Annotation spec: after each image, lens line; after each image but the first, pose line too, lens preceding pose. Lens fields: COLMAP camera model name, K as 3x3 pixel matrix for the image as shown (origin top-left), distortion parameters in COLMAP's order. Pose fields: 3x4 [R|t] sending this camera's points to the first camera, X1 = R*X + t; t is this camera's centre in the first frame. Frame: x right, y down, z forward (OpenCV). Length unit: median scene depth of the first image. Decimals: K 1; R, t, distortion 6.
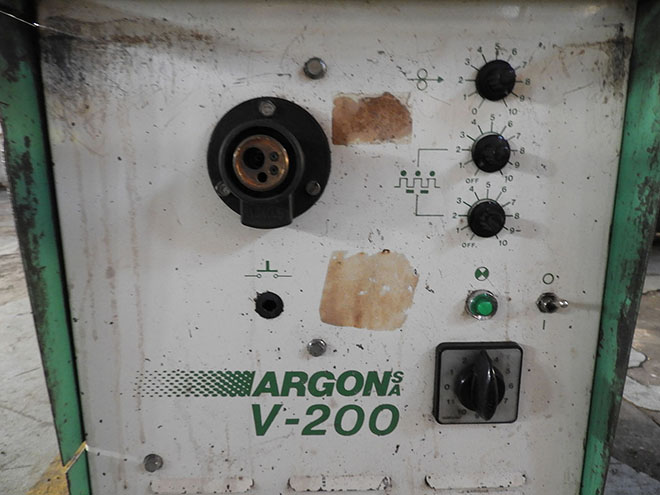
lens RADIAL K [[467.9, 0, 330.3], [0, 467.9, 247.6], [0, 0, 1]] dist [0.008958, 0.006374]
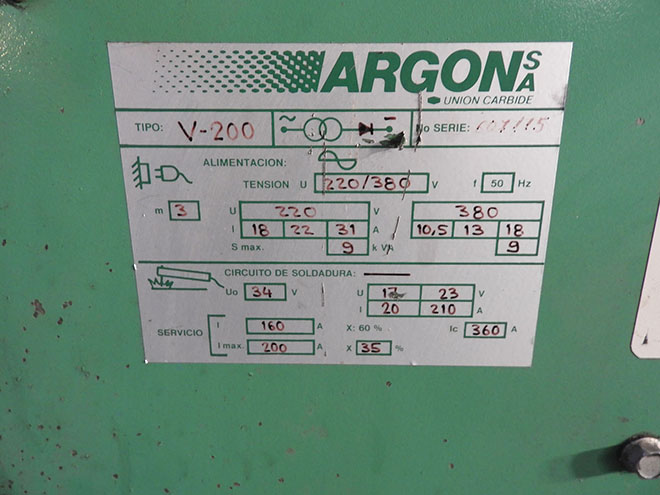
lens RADIAL K [[467.9, 0, 328.9], [0, 467.9, 247.0], [0, 0, 1]] dist [0.008958, 0.006374]
pose [[0.998309, 0.002168, -0.058098, -0.112699], [0.001950, 0.997494, 0.070729, 0.501432], [0.058106, -0.070723, 0.995802, 0.282919]]
